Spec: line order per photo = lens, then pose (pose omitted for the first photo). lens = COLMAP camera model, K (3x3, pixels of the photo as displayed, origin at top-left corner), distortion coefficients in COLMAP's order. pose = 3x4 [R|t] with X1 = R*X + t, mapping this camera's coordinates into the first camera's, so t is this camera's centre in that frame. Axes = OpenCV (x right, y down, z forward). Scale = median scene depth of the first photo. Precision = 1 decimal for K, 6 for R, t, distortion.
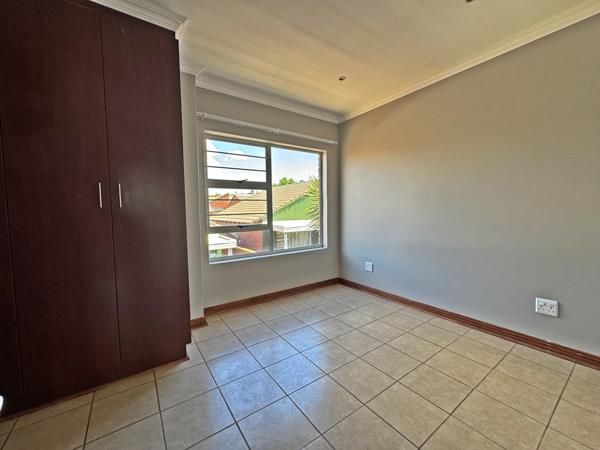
lens RADIAL K [[230.5, 0, 300.0], [0, 230.5, 225.0], [0, 0, 1]] dist [0.014747, 0.000112]
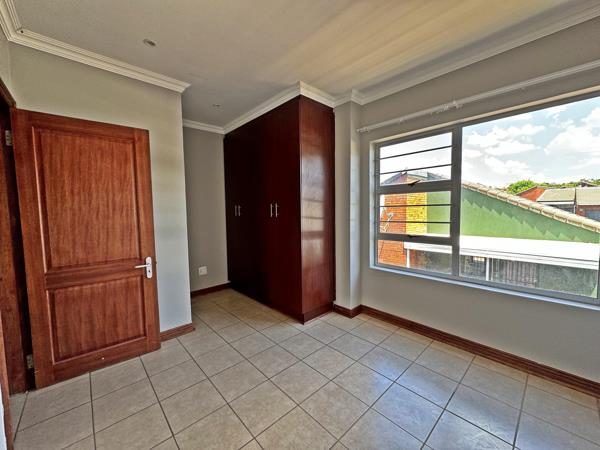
lens RADIAL K [[239.9, 0, 313.3], [0, 239.9, 226.9], [0, 0, 1]] dist [0.000344, 0.000013]
pose [[0.188698, 0.085296, -0.978324, 0.560742], [-0.056748, 0.995503, 0.075849, -0.076622], [0.980394, 0.041205, 0.192690, 0.473134]]
